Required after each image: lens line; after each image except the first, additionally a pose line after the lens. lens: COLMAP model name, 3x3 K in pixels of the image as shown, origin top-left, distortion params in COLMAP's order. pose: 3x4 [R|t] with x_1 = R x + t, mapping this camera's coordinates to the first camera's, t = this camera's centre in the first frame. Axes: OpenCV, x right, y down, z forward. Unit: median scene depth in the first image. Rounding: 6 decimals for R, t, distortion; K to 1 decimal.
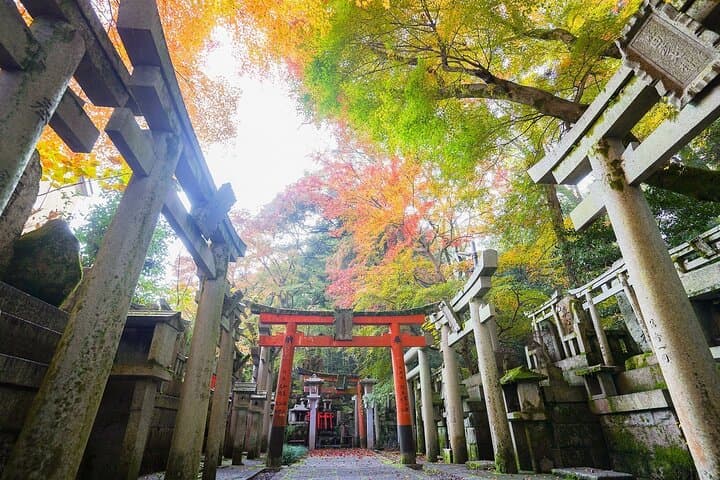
lens RADIAL K [[363.0, 0, 360.0], [0, 363.0, 240.0], [0, 0, 1]] dist [-0.082342, 0.038827]
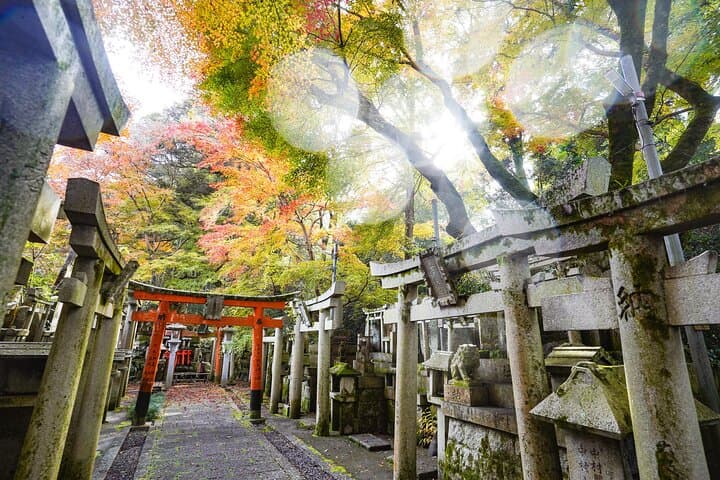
lens RADIAL K [[363.0, 0, 360.0], [0, 363.0, 240.0], [0, 0, 1]] dist [-0.082342, 0.038827]
pose [[0.928080, 0.134423, 0.347272, -0.045102], [-0.206192, 0.962065, 0.178648, -0.323820], [-0.310084, -0.237404, 0.920591, -0.174939]]
